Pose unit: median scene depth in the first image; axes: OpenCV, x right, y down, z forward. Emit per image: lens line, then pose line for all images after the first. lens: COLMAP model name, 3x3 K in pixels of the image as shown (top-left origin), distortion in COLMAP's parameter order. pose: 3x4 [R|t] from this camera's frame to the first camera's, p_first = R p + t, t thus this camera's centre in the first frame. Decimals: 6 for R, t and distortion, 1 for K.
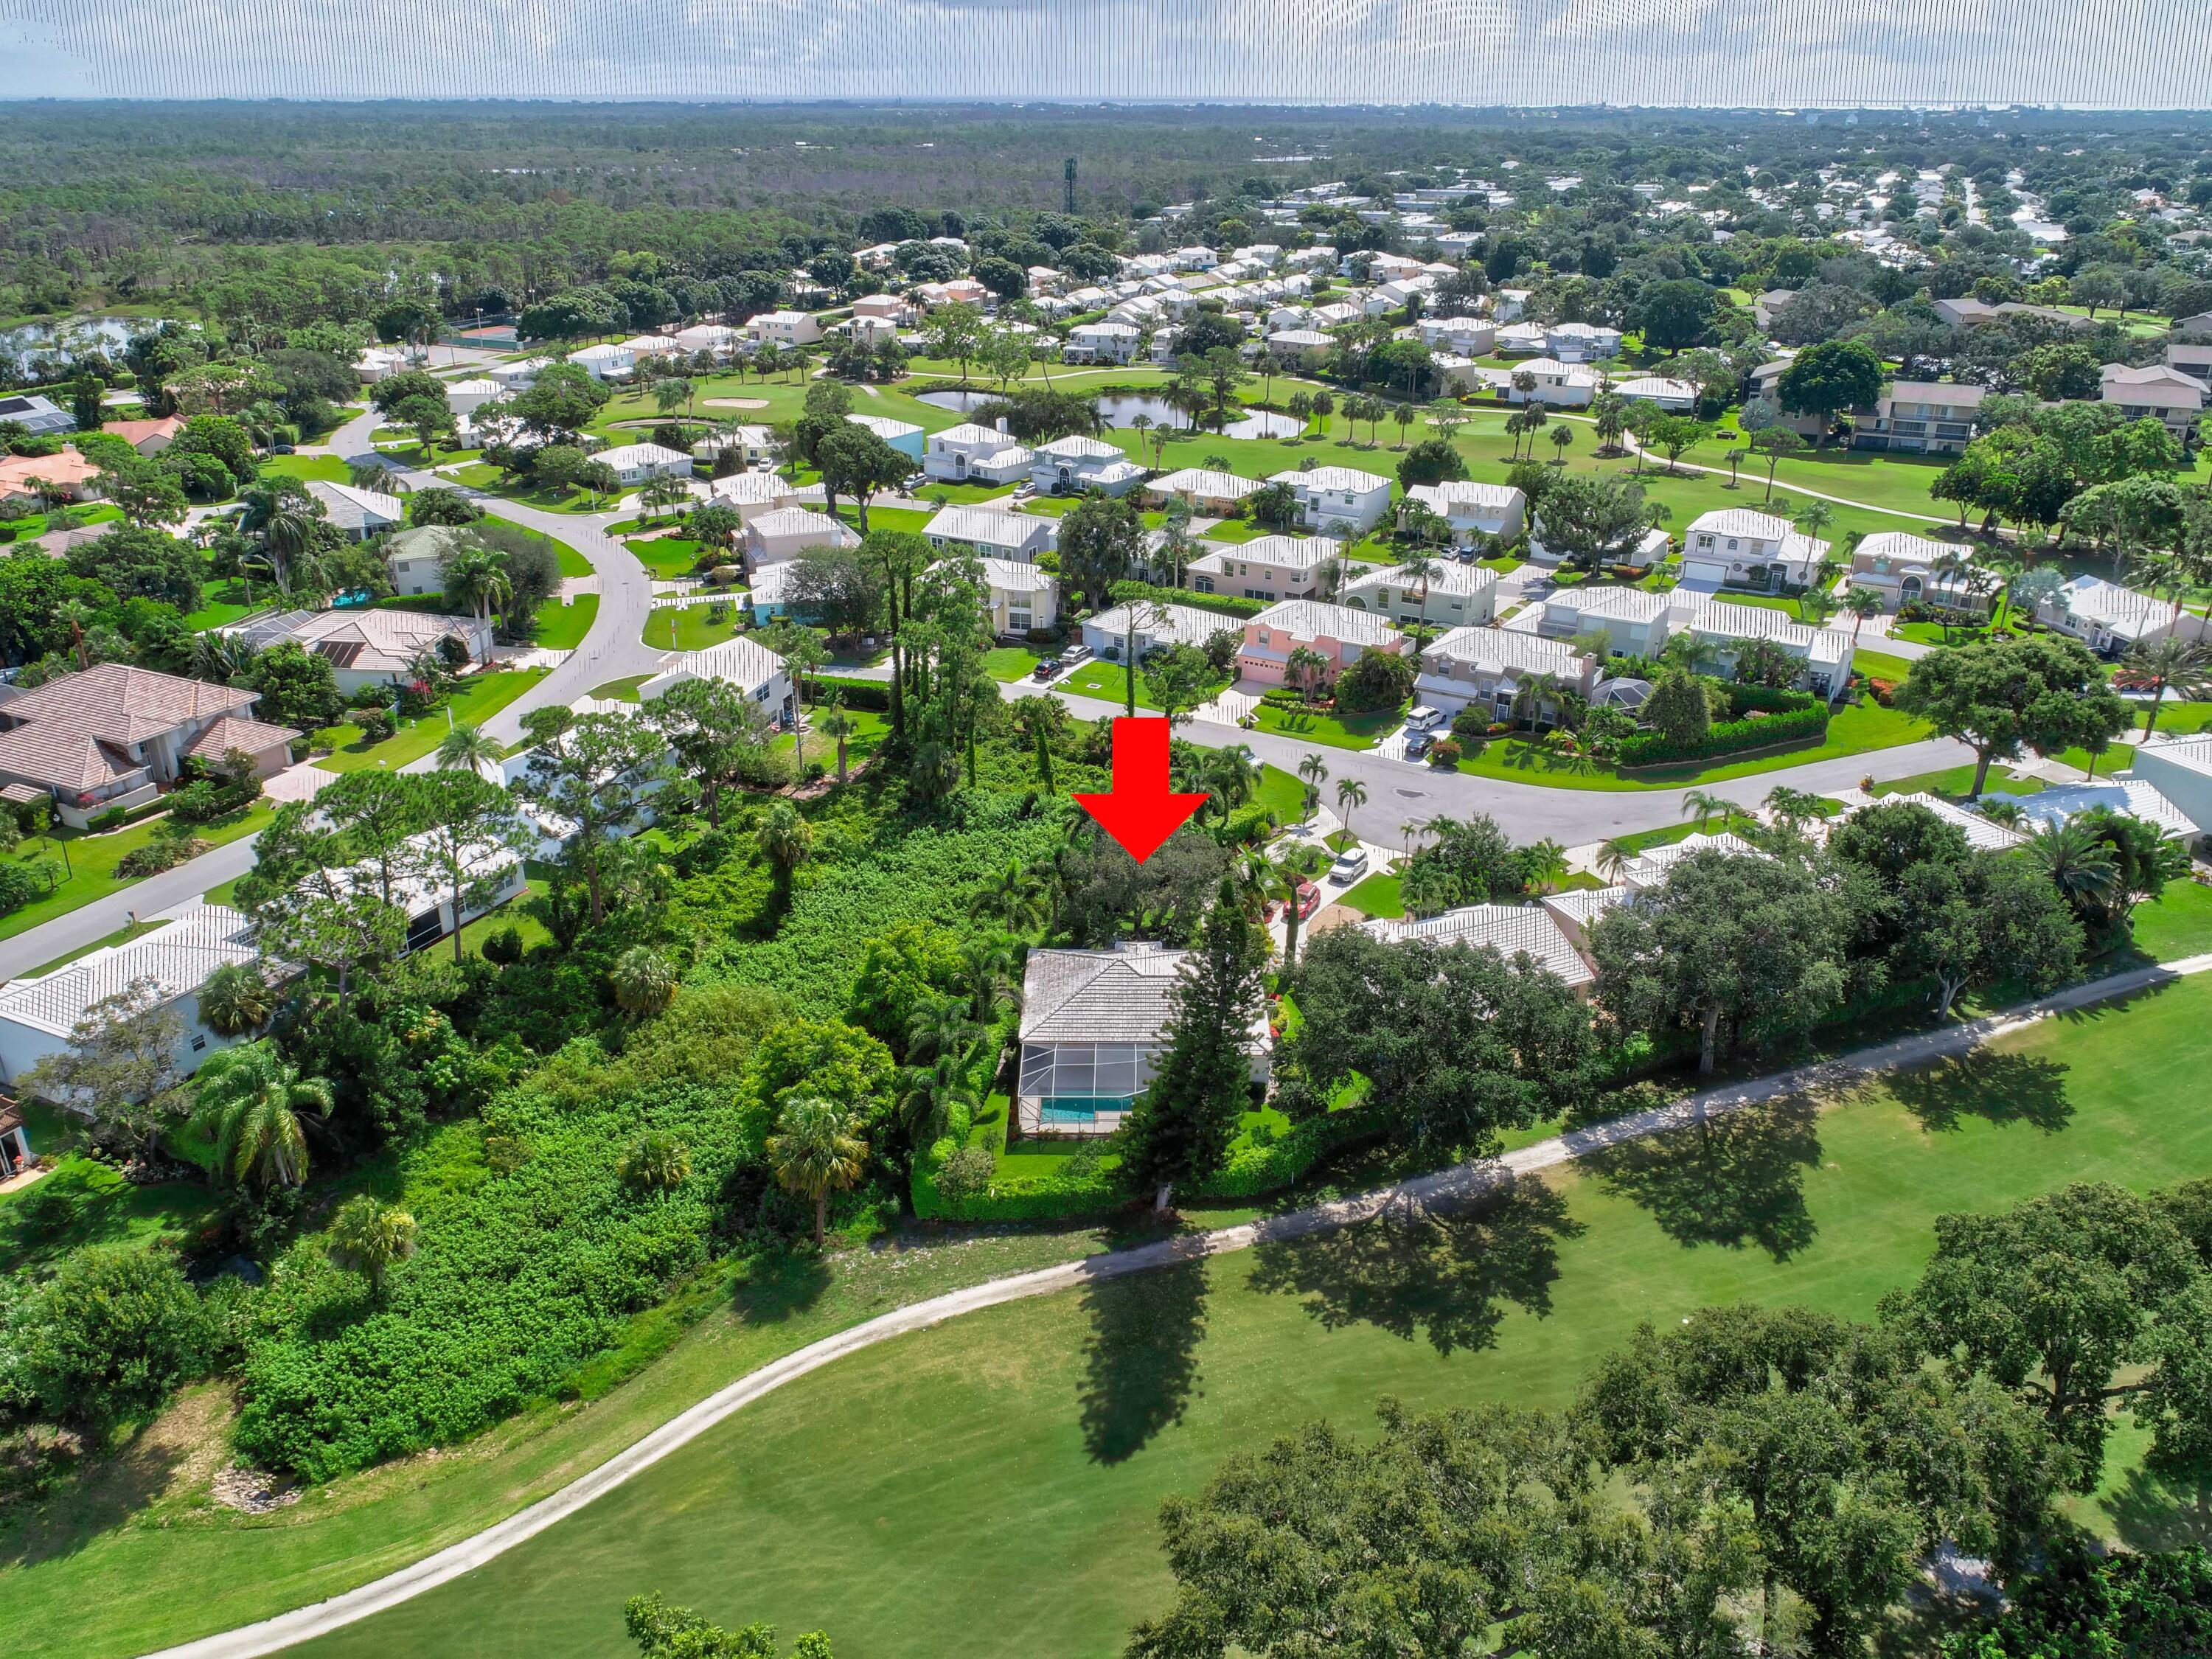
lens RADIAL K [[1663.2, 0, 1106.0], [0, 1663.2, 829.5], [0, 0, 1]] dist [-0.001319, 0.000053]
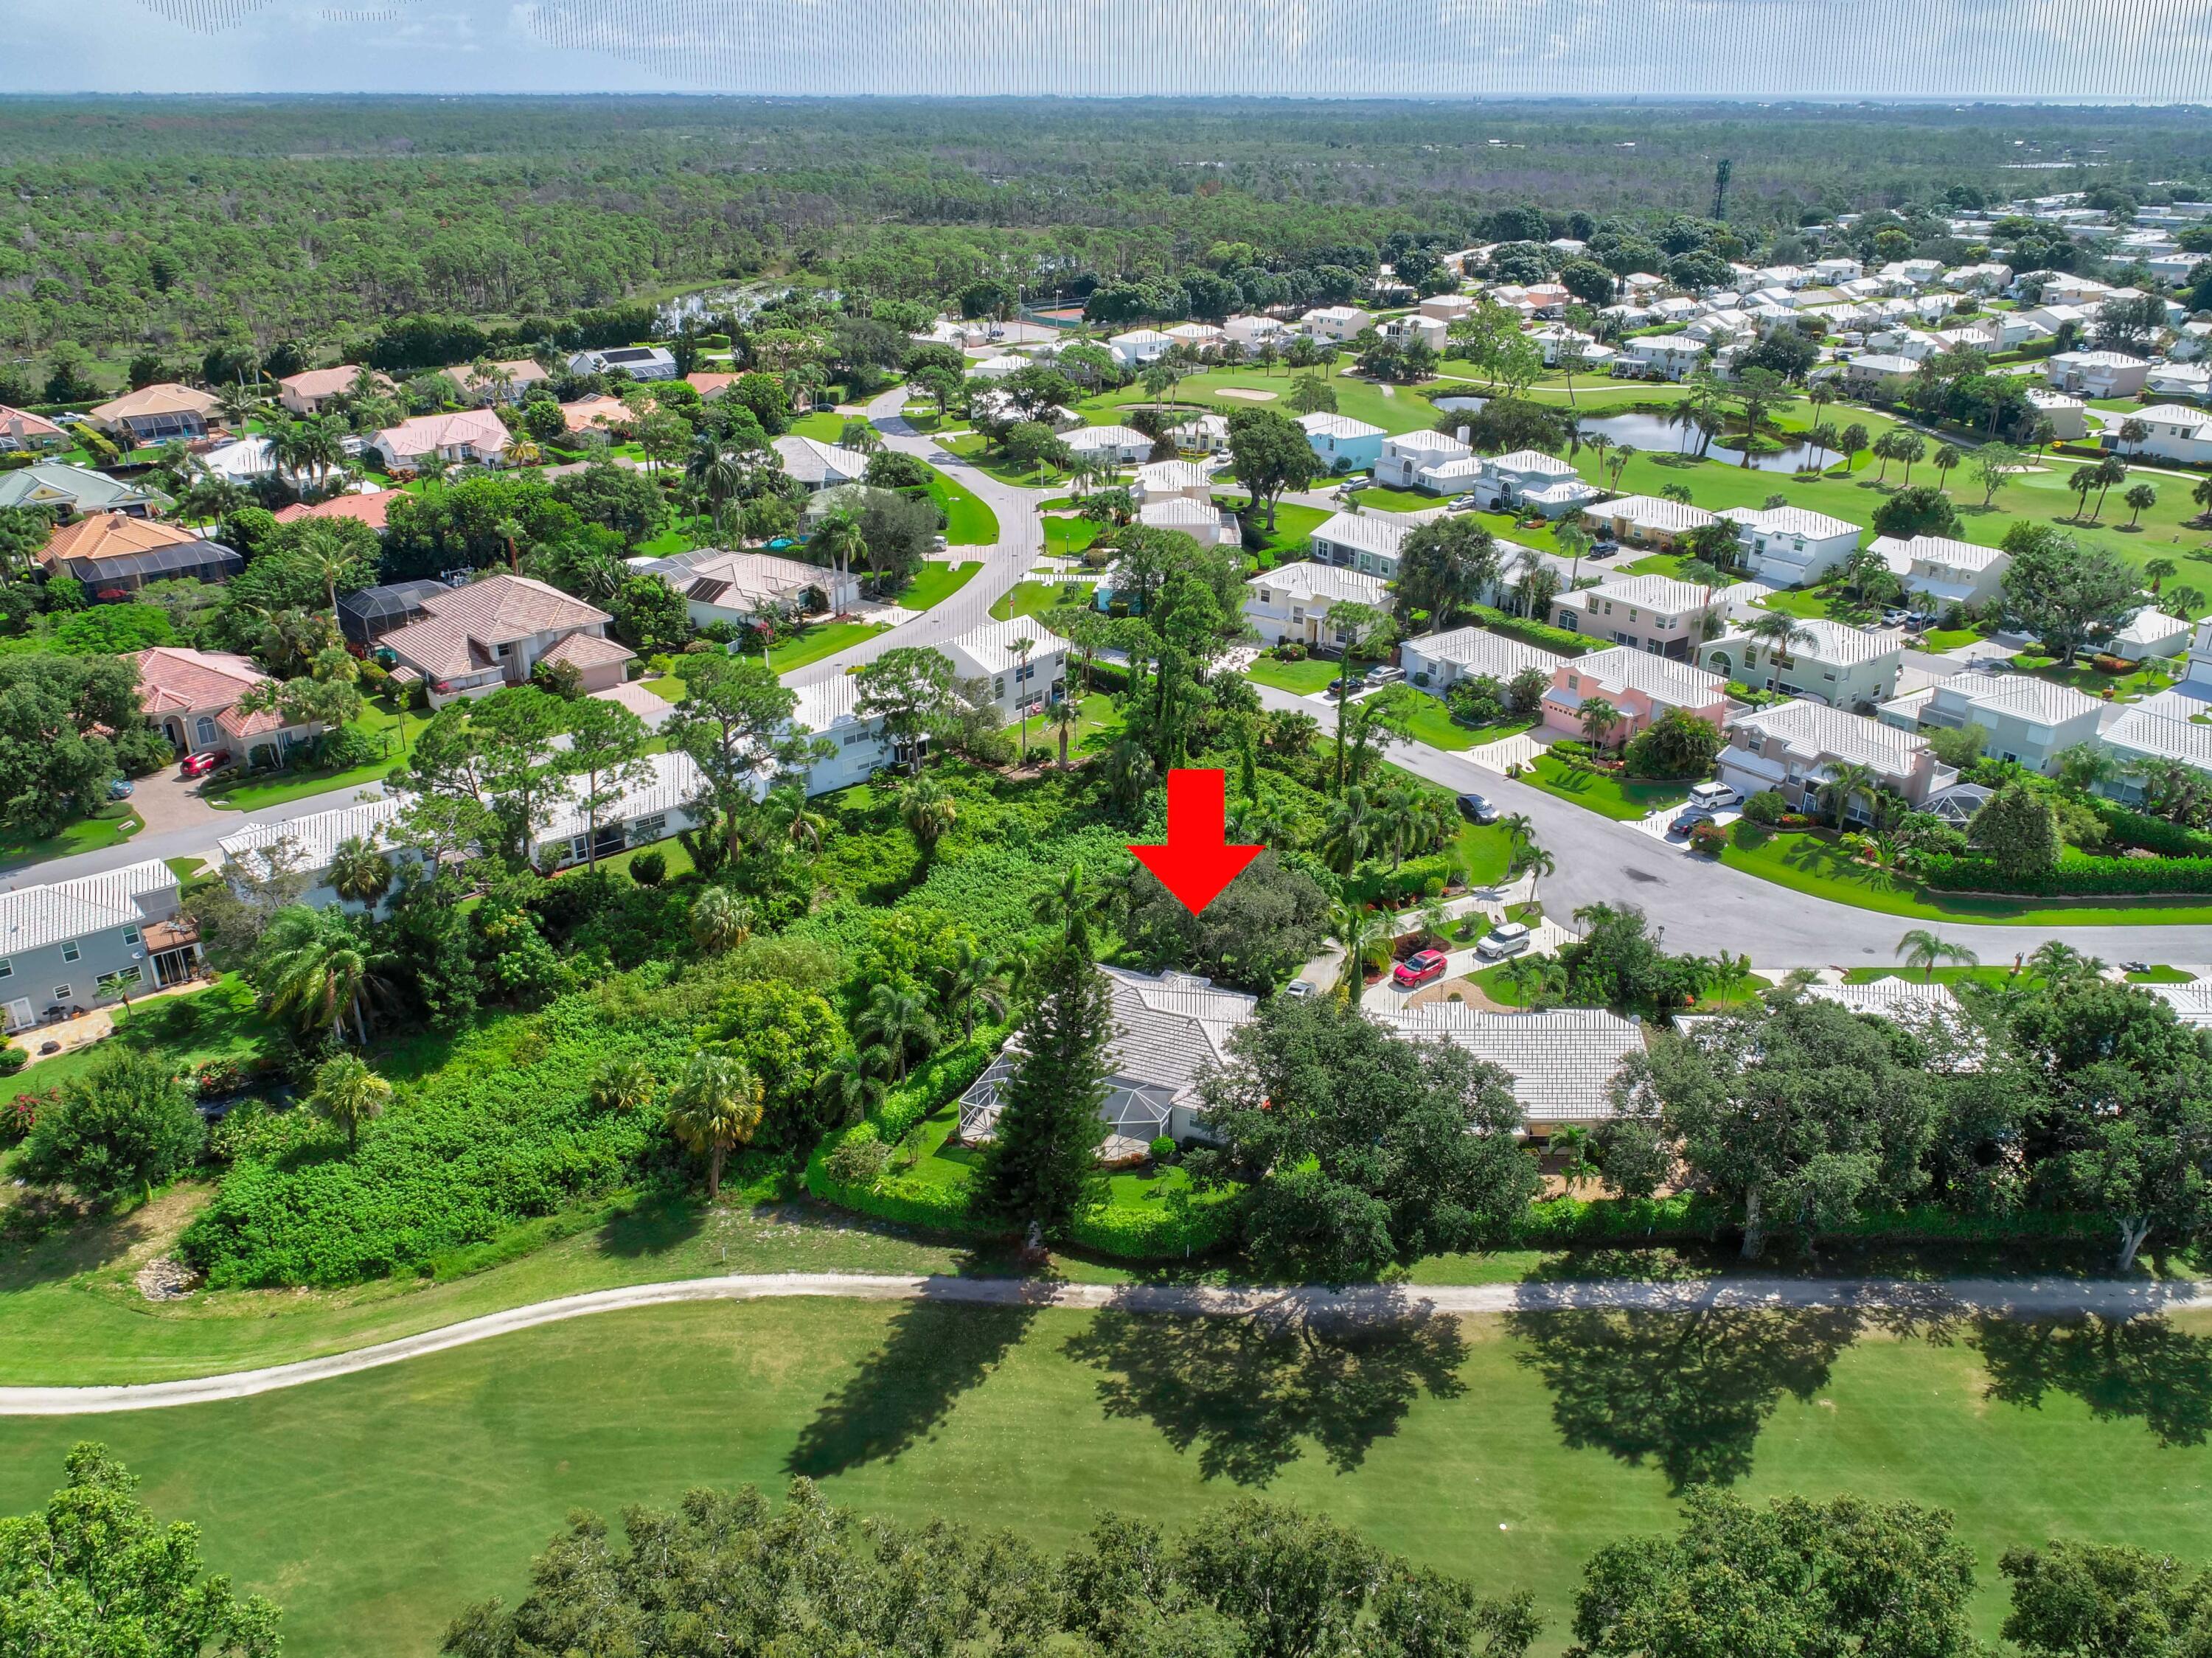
lens RADIAL K [[1663.1, 0, 1106.0], [0, 1663.1, 829.0], [0, 0, 1]] dist [-0.001319, 0.000053]
pose [[0.919886, 0.159721, -0.358187, 0.165812], [-0.159429, 0.986736, 0.030562, -0.019730], [0.358318, 0.028992, 0.933150, 0.051556]]
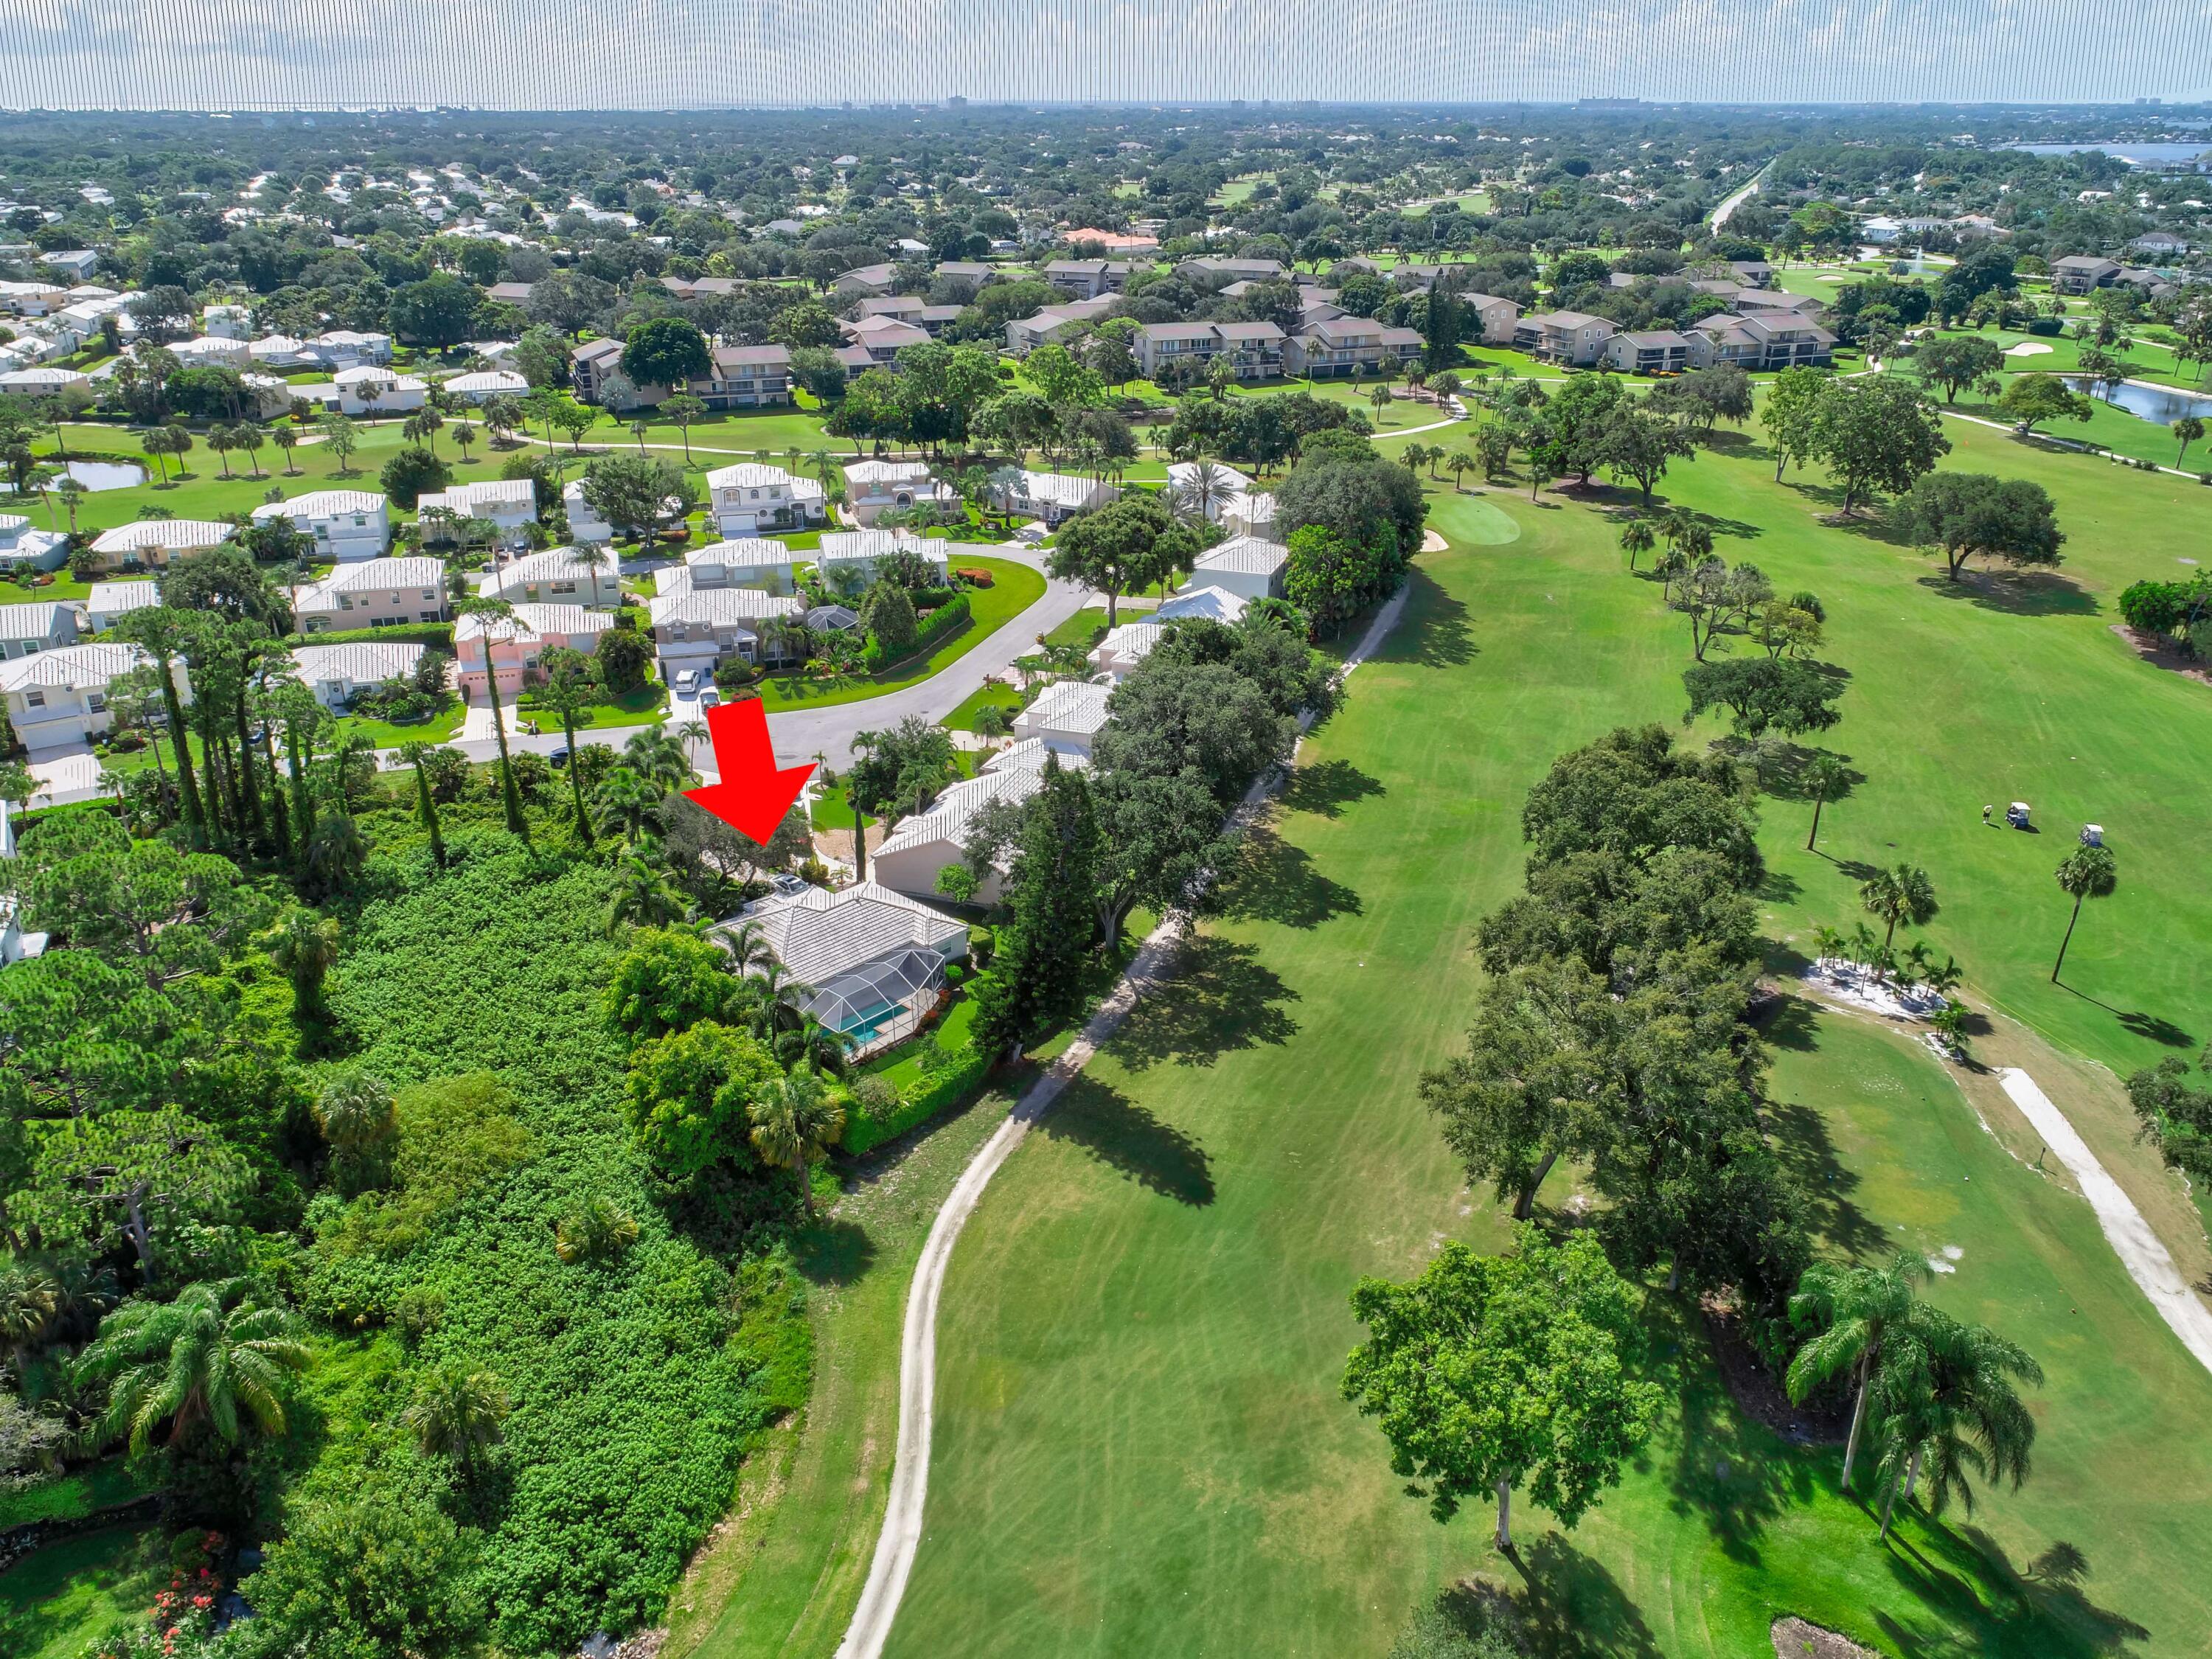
lens RADIAL K [[1663.2, 0, 1106.0], [0, 1663.2, 829.5], [0, 0, 1]] dist [-0.001319, 0.000053]
pose [[0.677421, -0.296724, 0.673094, -0.289295], [0.297418, 0.947388, 0.118312, -0.018148], [-0.672787, 0.120043, 0.730032, 0.041716]]
